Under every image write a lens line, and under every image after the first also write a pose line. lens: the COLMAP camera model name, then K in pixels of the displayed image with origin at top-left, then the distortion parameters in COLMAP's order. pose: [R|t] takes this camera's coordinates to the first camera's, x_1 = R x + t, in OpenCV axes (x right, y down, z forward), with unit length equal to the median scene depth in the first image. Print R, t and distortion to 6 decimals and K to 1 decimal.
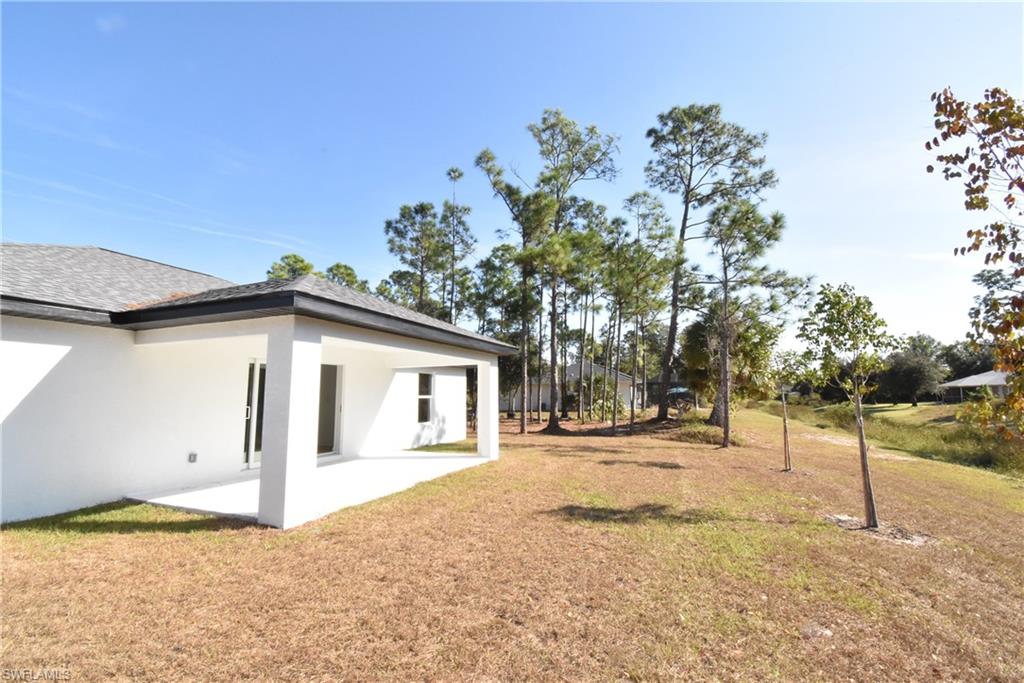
lens RADIAL K [[467.2, 0, 513.4], [0, 467.2, 340.8], [0, 0, 1]] dist [-0.000667, -0.011967]
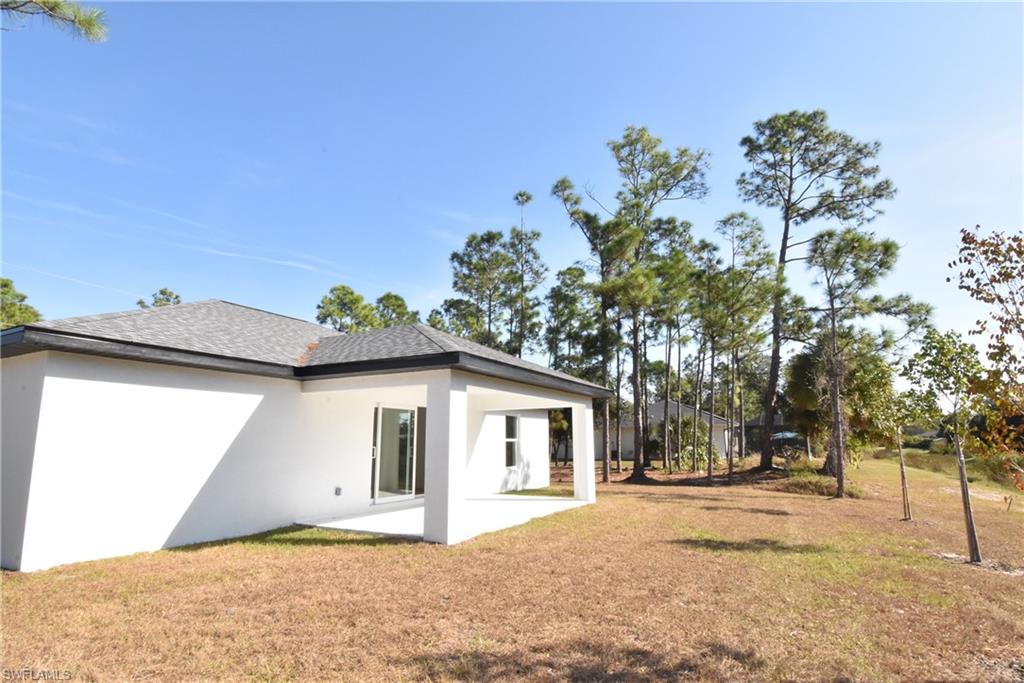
lens RADIAL K [[580.3, 0, 507.2], [0, 580.3, 347.1], [0, 0, 1]] dist [-0.000545, -0.009418]
pose [[0.994466, -0.013816, -0.104142, -0.053040], [0.008999, 0.998874, -0.046587, -0.013093], [0.104668, 0.045392, 0.993471, -0.159768]]
